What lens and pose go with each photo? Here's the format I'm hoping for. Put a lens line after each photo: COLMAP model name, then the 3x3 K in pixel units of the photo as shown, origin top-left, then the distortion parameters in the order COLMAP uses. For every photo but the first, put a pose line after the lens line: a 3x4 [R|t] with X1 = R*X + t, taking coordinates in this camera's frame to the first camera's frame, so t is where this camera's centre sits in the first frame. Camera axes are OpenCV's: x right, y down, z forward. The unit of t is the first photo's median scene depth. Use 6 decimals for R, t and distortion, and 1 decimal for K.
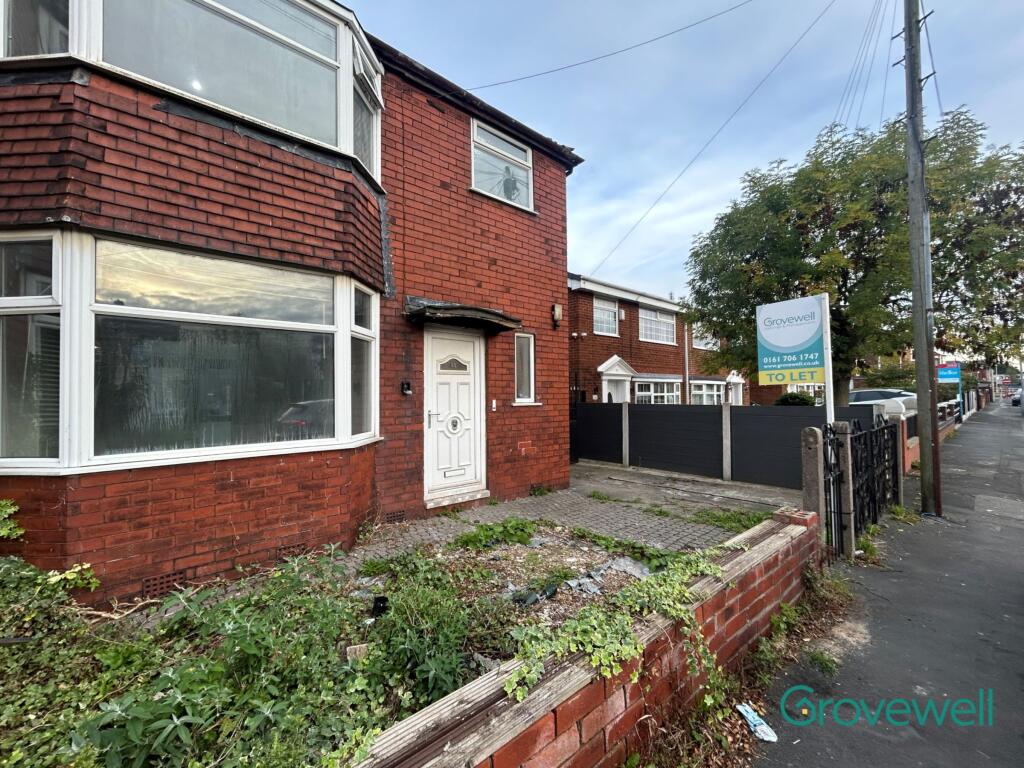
lens RADIAL K [[414.2, 0, 511.7], [0, 414.2, 383.1], [0, 0, 1]] dist [-0.000410, 0.000209]
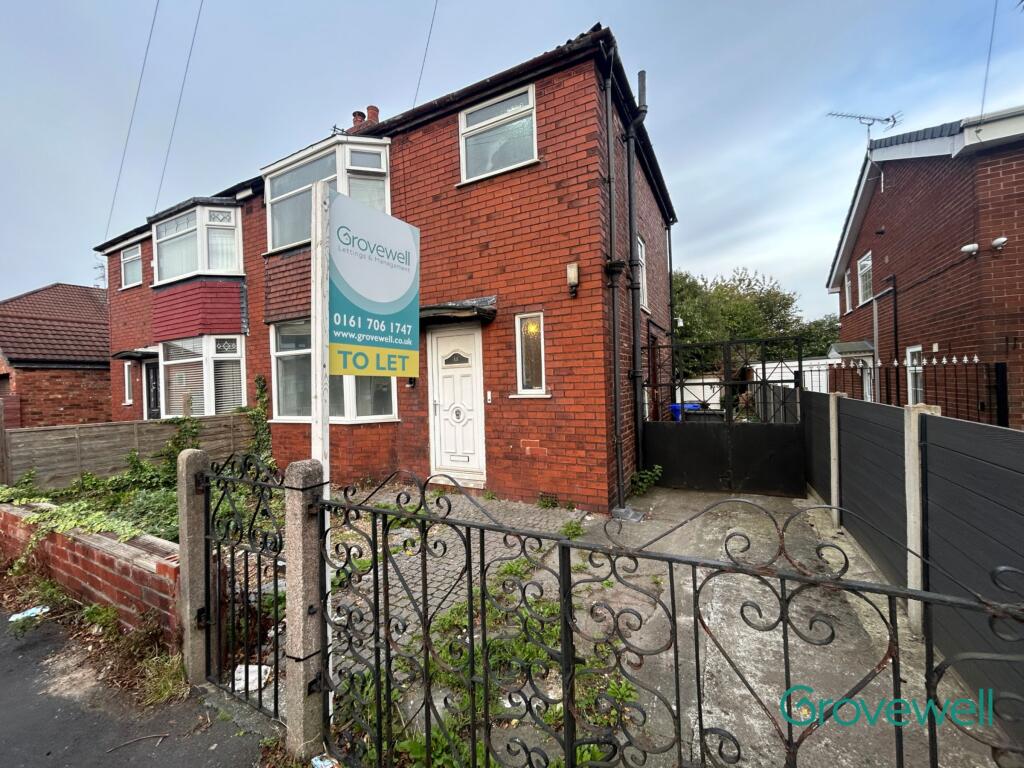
lens RADIAL K [[414.2, 0, 512.3], [0, 414.2, 385.3], [0, 0, 1]] dist [-0.000410, 0.000209]
pose [[0.365358, -0.003279, -0.930861, 0.881710], [0.050375, 0.998598, 0.016254, 0.013903], [0.929503, -0.052831, 0.365011, 0.708388]]
